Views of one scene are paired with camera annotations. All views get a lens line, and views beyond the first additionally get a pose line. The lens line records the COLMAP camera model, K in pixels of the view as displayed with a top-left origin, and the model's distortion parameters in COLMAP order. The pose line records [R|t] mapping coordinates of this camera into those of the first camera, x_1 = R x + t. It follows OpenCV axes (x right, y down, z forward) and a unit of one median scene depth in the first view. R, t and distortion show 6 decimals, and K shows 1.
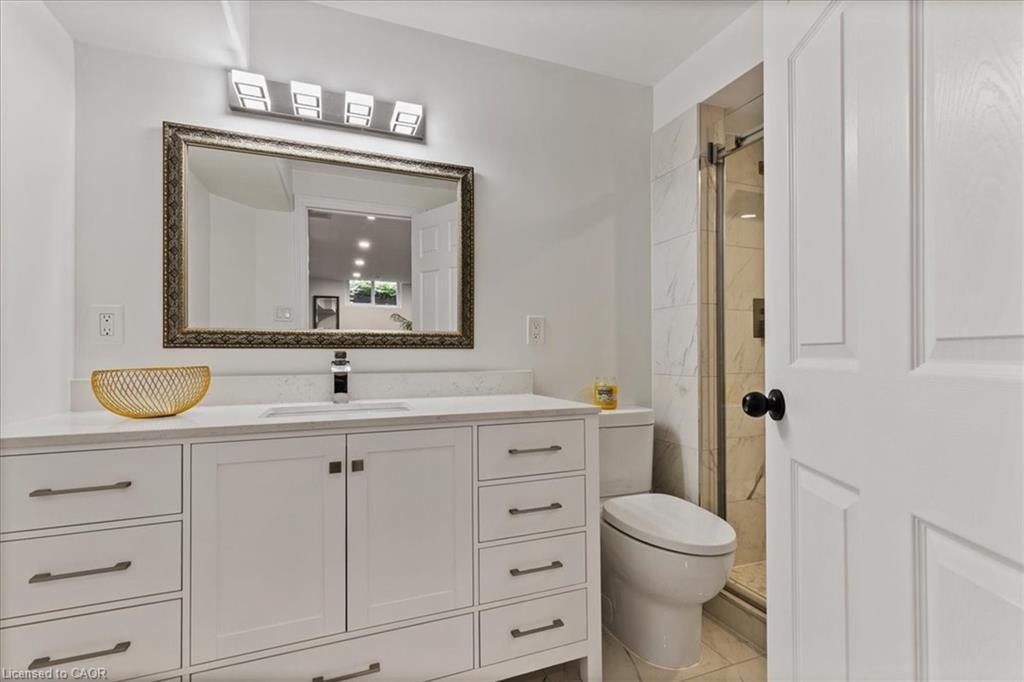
lens RADIAL K [[471.0, 0, 517.3], [0, 471.0, 345.9], [0, 0, 1]] dist [0.002425, -0.000497]
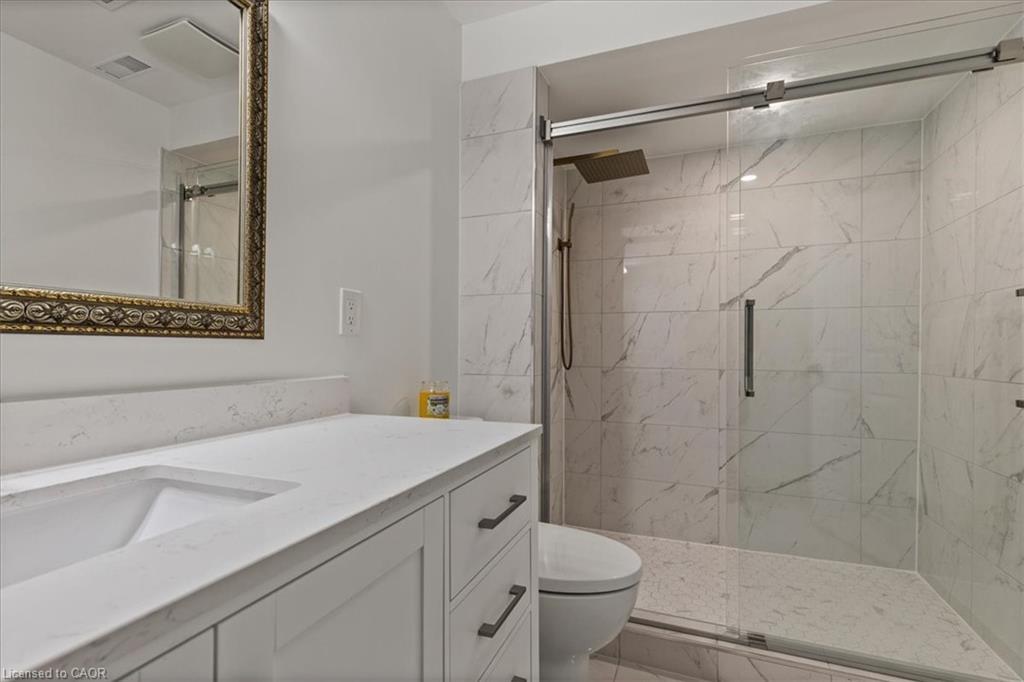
lens RADIAL K [[471.0, 0, 511.6], [0, 471.0, 344.2], [0, 0, 1]] dist [0.002425, -0.000497]
pose [[0.688723, 0.011058, 0.724940, -0.287074], [-0.013765, 0.999903, -0.002174, 0.008803], [-0.724893, -0.008481, 0.688809, 0.430423]]
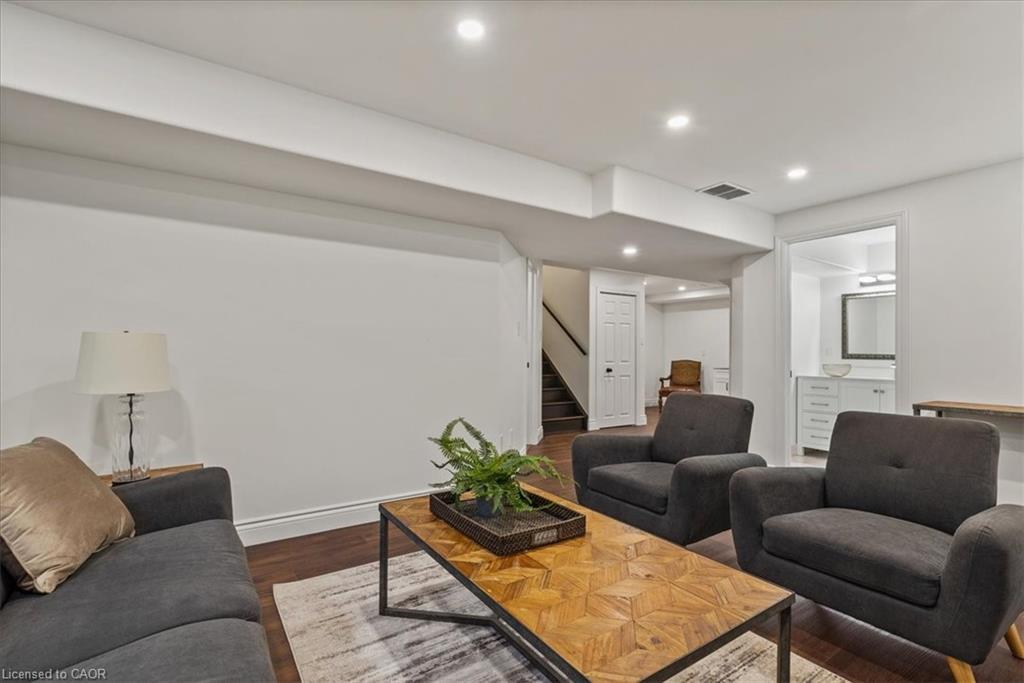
lens RADIAL K [[471.0, 0, 516.5], [0, 471.0, 347.5], [0, 0, 1]] dist [0.002425, -0.000497]
pose [[0.224400, 0.000727, -0.974497, 1.689563], [-0.008021, 0.999967, -0.001101, -0.045151], [0.974464, 0.008064, 0.224399, -1.703619]]
